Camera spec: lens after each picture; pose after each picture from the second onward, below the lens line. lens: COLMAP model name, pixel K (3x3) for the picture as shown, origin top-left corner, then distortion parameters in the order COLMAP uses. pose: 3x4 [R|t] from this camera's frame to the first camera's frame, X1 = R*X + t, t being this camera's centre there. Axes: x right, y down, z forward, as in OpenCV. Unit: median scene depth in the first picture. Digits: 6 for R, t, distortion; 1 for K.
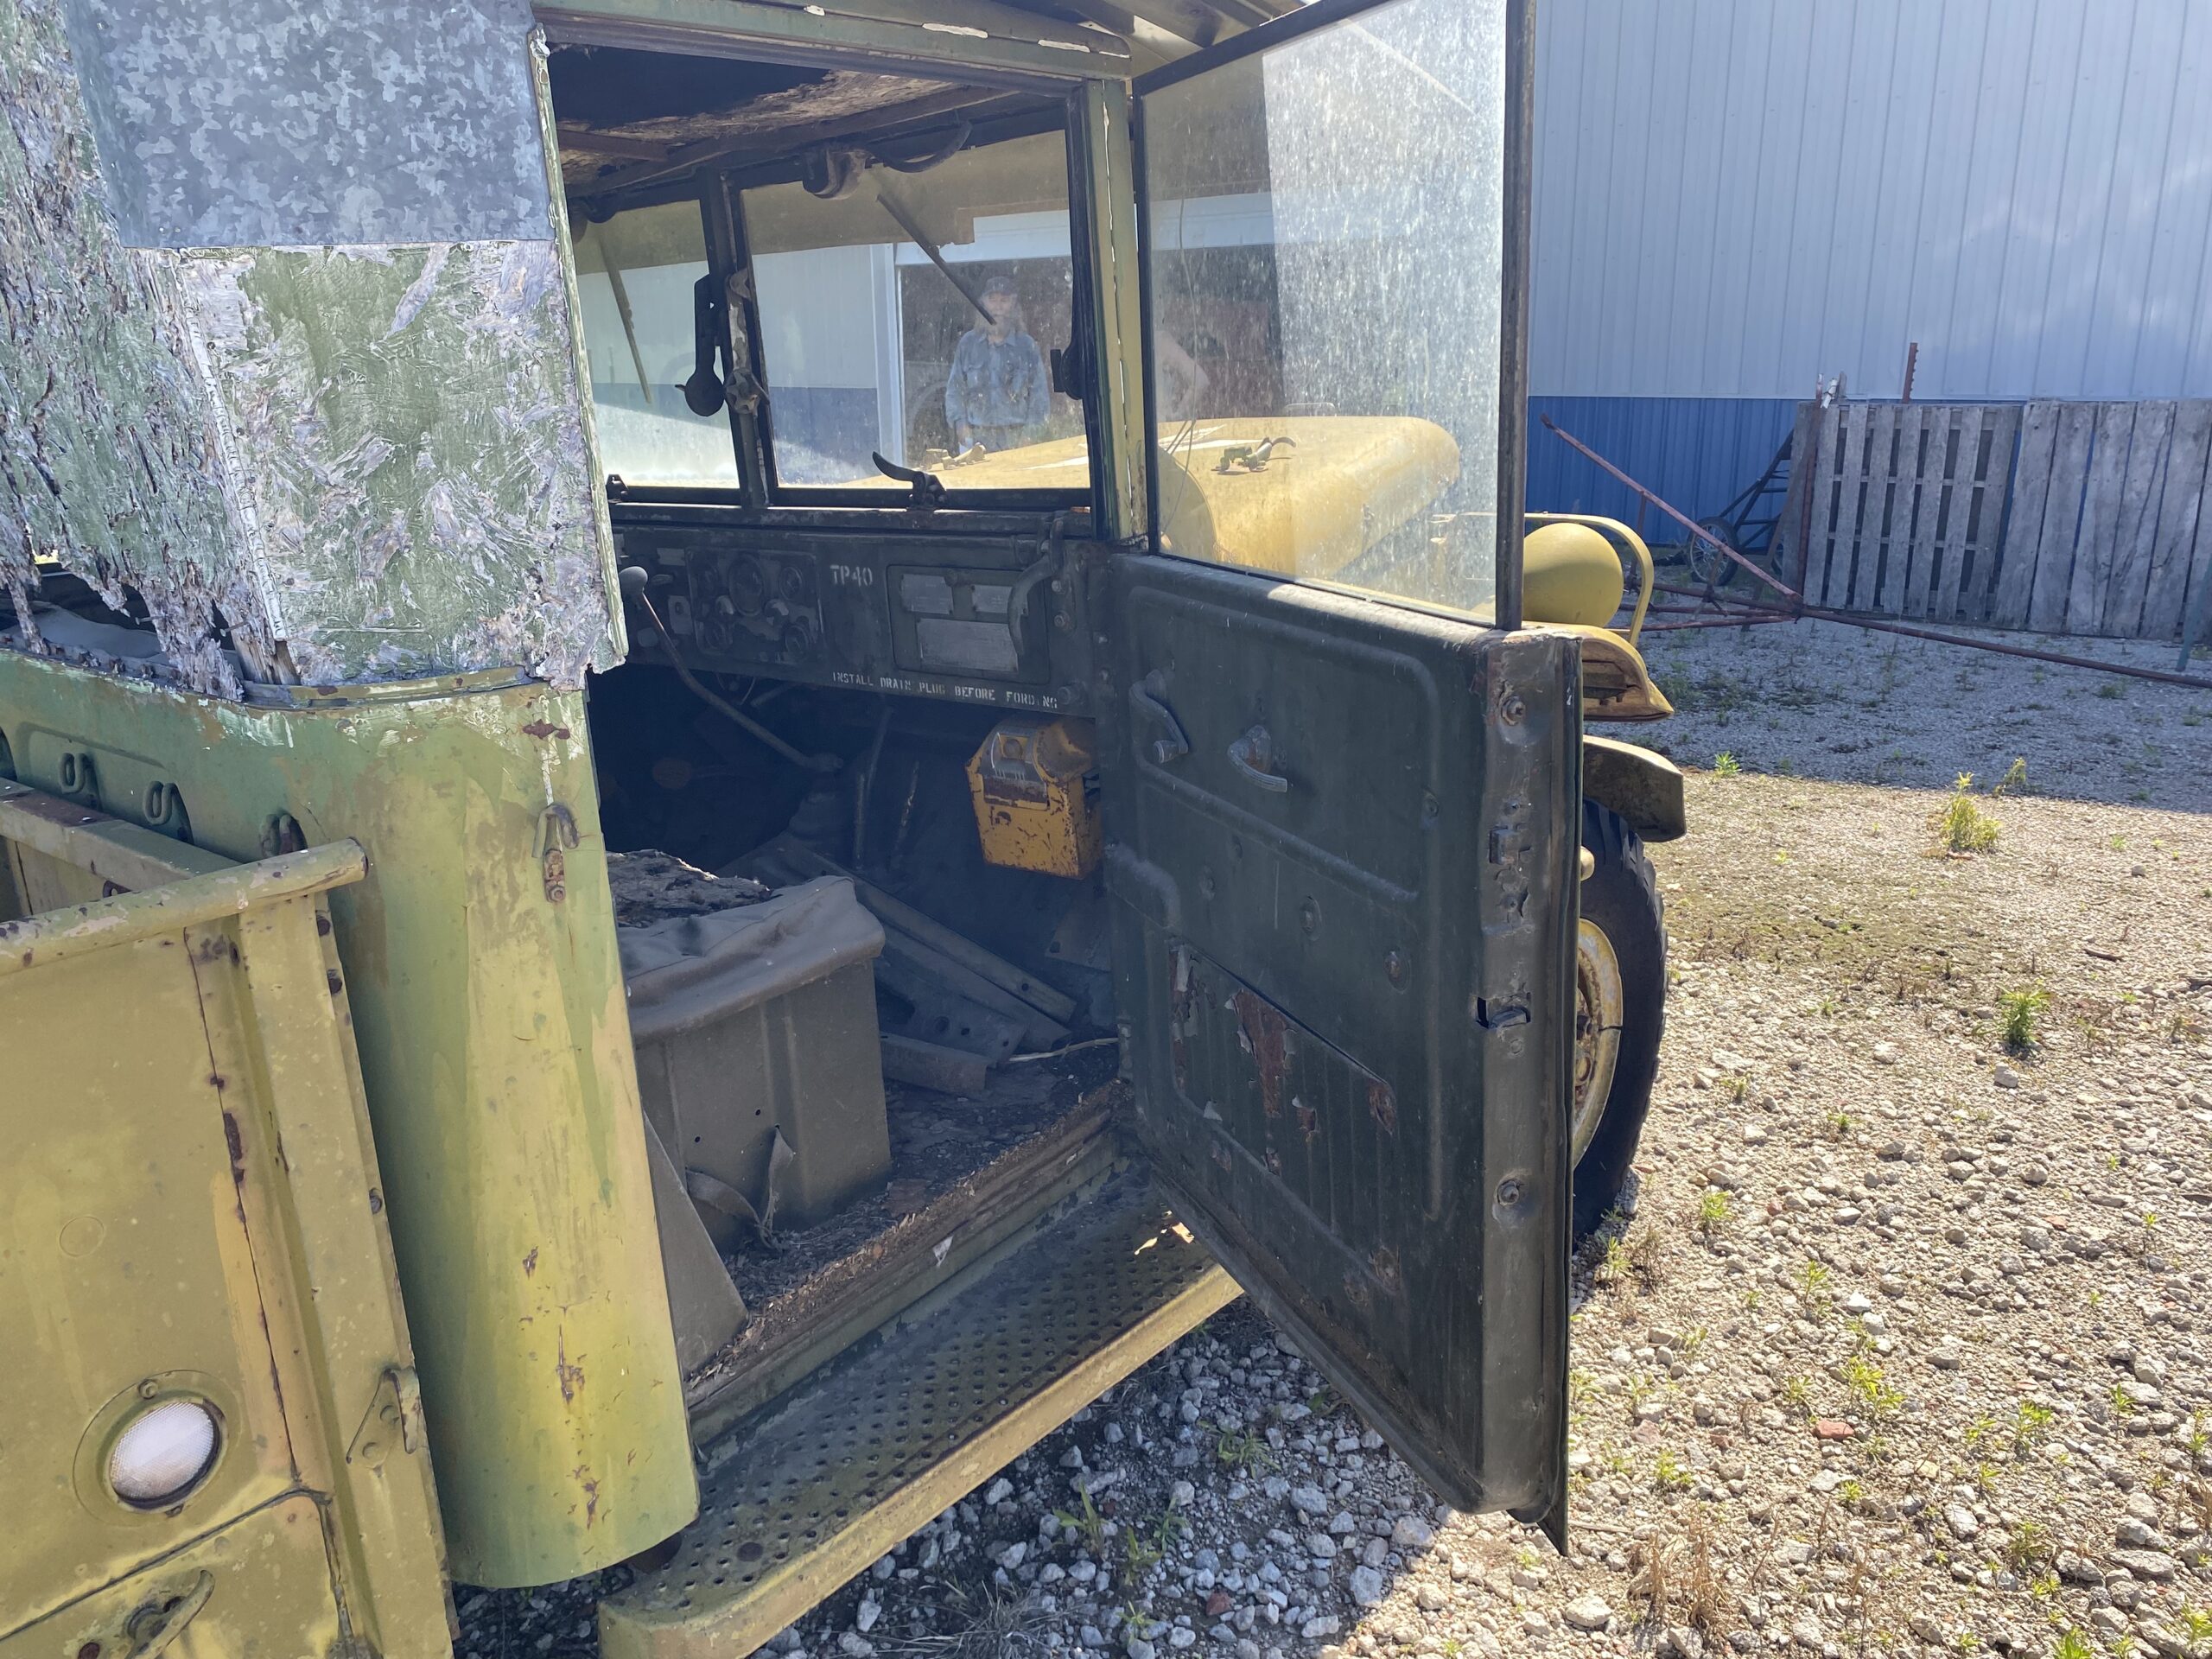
lens RADIAL K [[1692.1, 0, 1099.3], [0, 1692.1, 824.2], [0, 0, 1]] dist [0.027042, -0.032706]
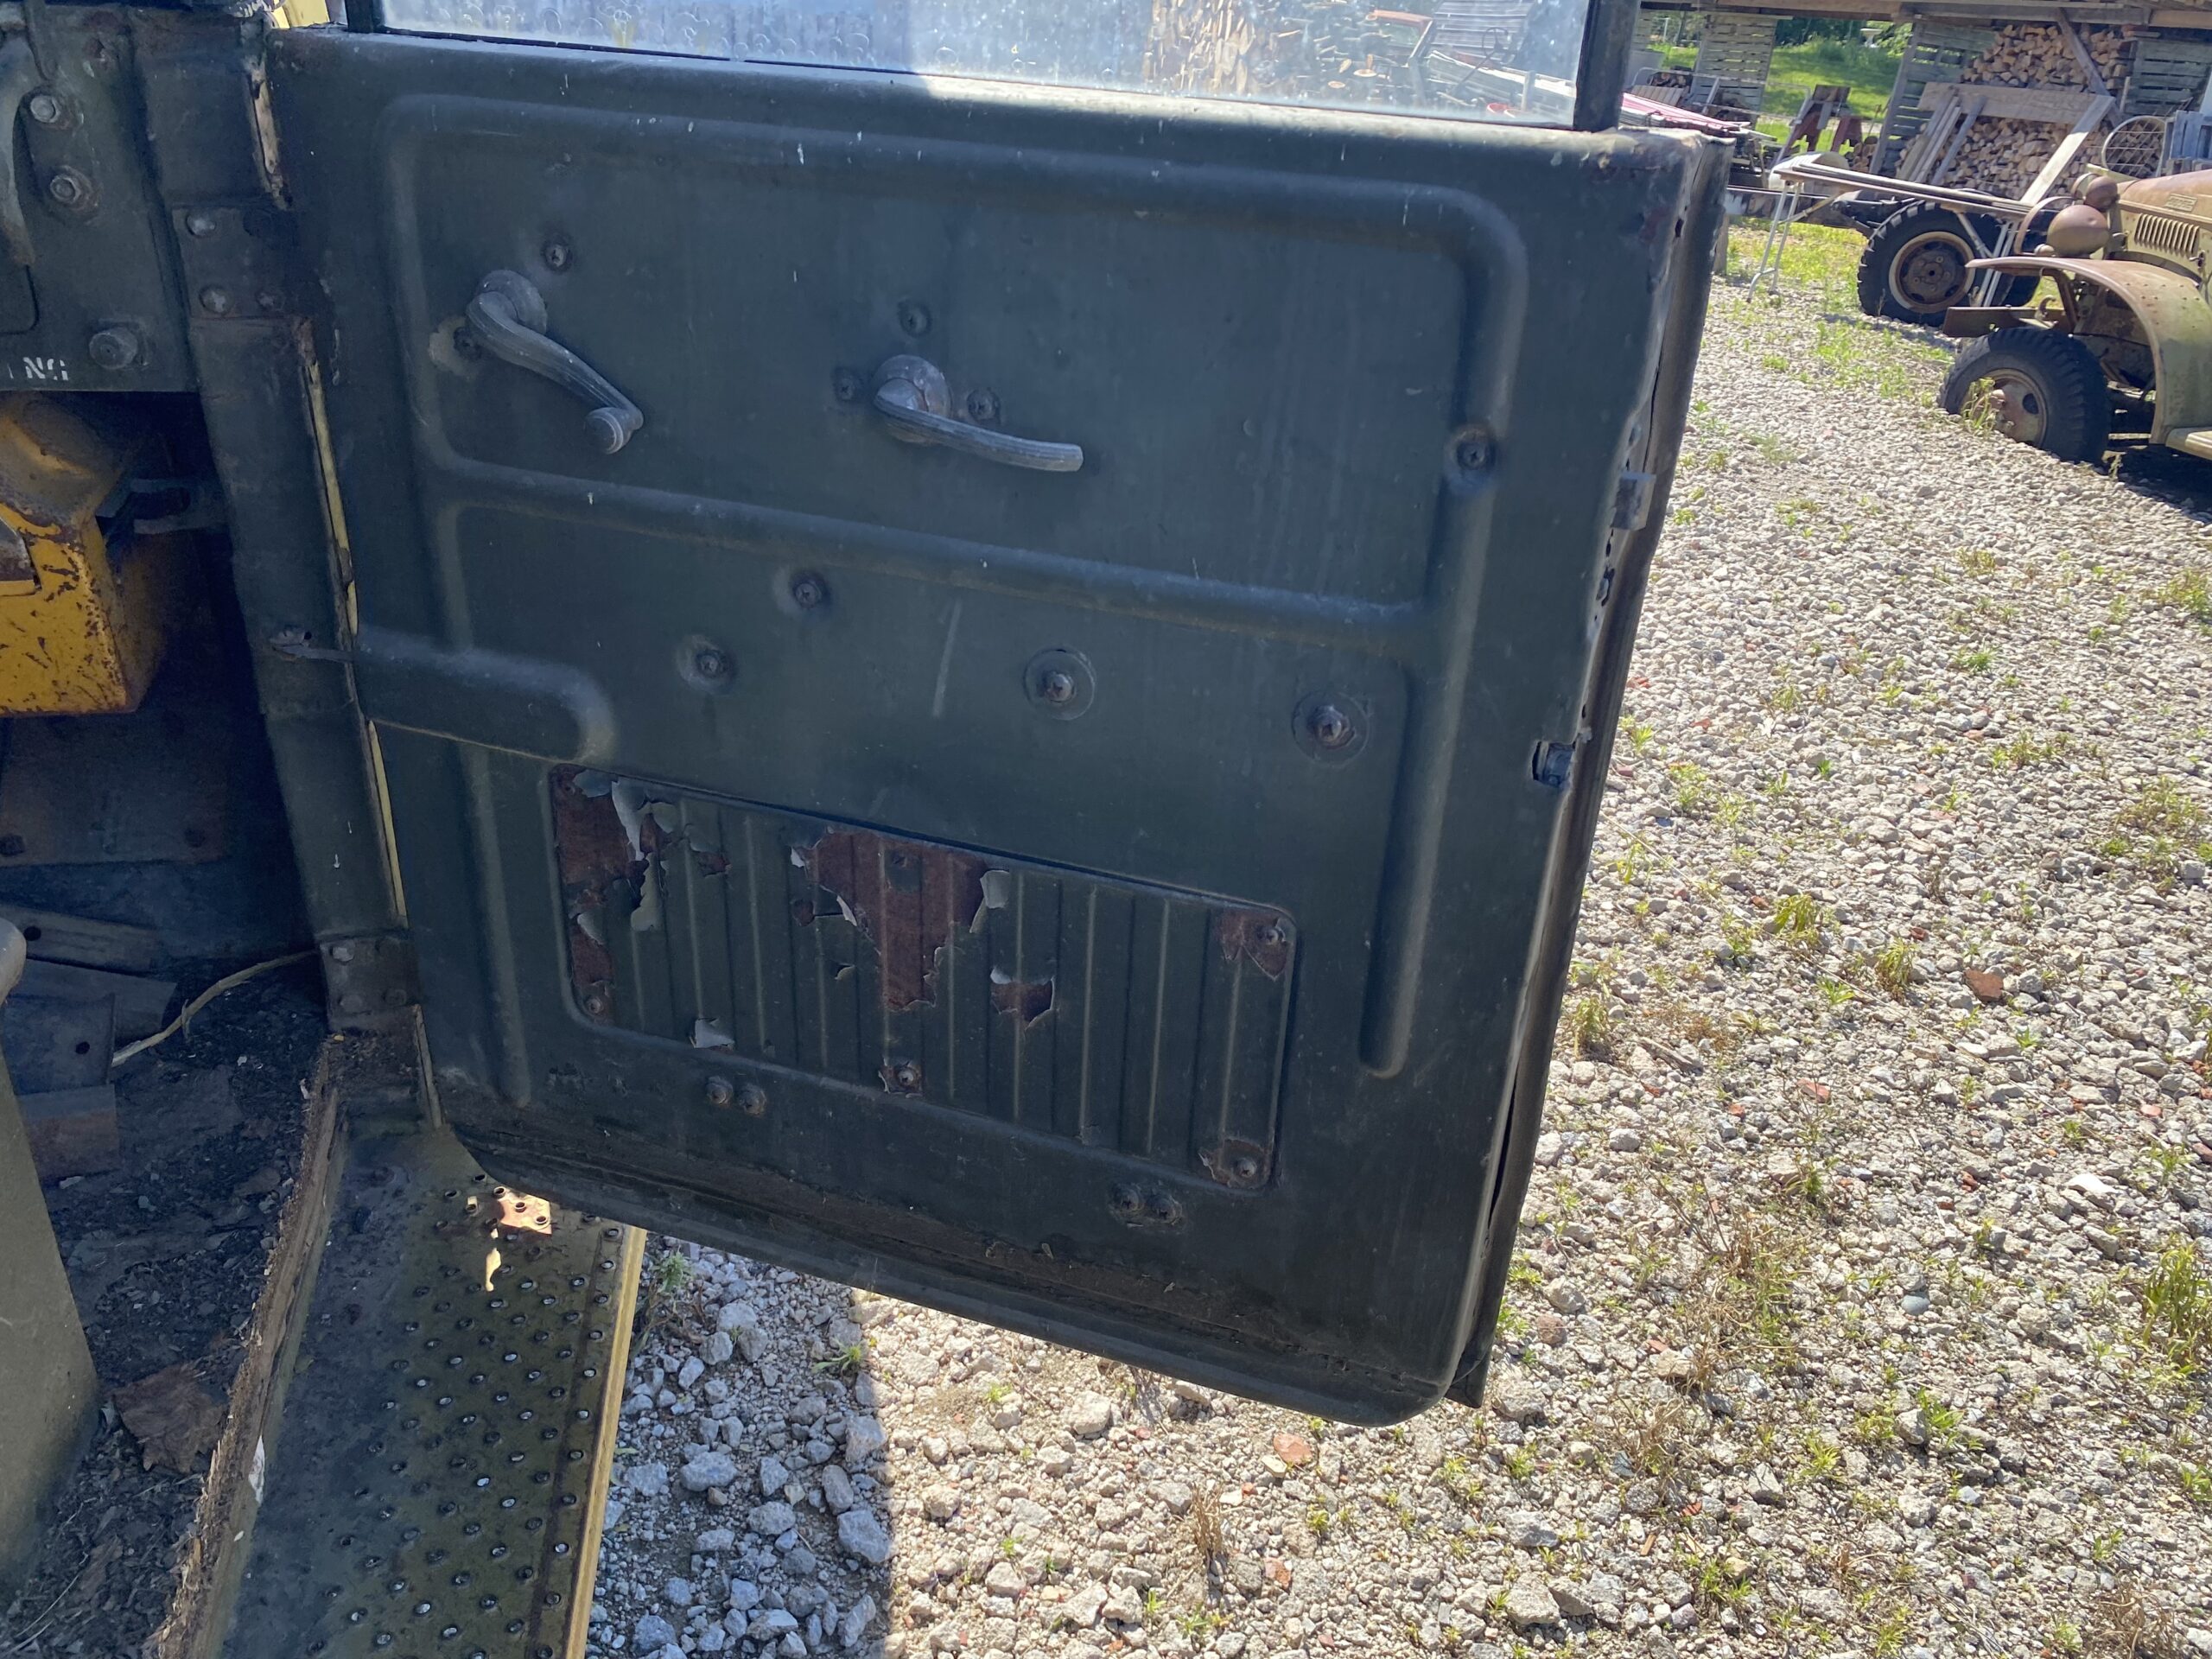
lens RADIAL K [[1692.1, 0, 1105.9], [0, 1692.1, 833.3], [0, 0, 1]] dist [0.027042, -0.032706]
pose [[0.640664, -0.278774, 0.715426, -0.209584], [0.124631, 0.957161, 0.261363, -0.032468], [-0.757639, -0.078282, 0.647962, 0.415387]]
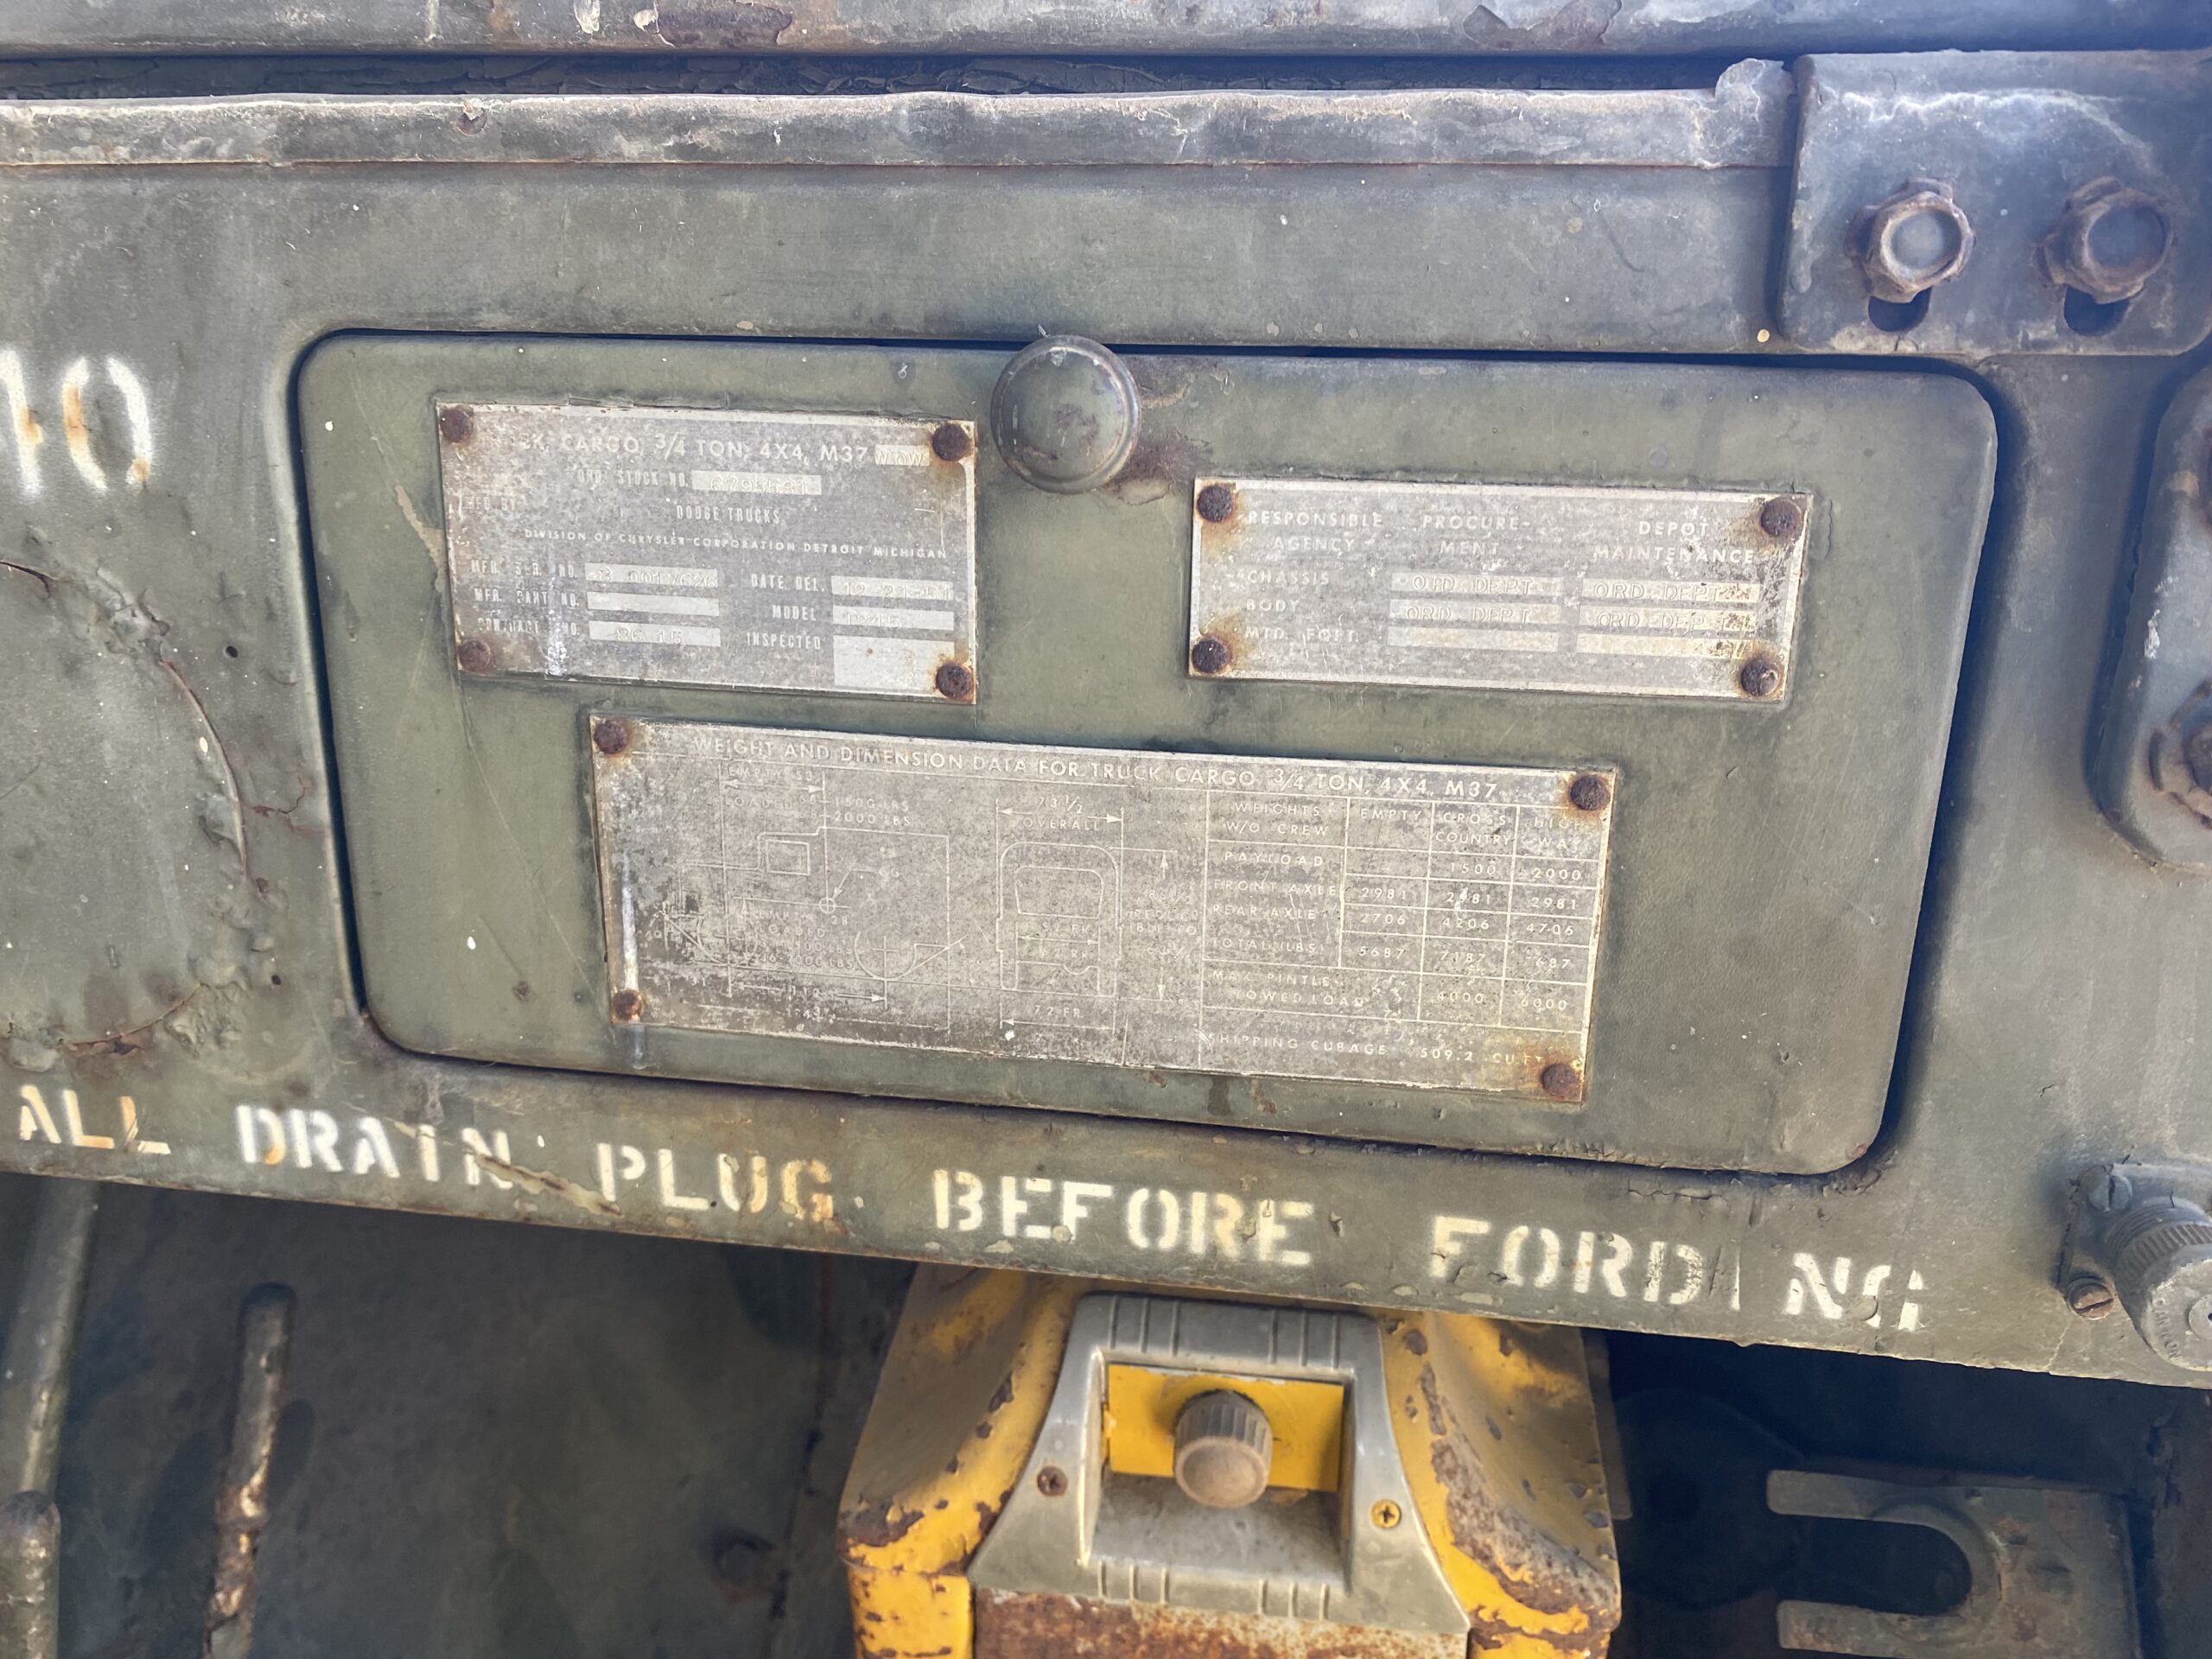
lens RADIAL K [[1692.1, 0, 1108.6], [0, 1692.1, 830.9], [0, 0, 1]] dist [0.027042, -0.032706]
pose [[0.837684, -0.090525, 0.538601, -0.149181], [0.077302, 0.995892, 0.047157, -0.116841], [-0.540657, 0.002133, 0.841240, 0.861249]]
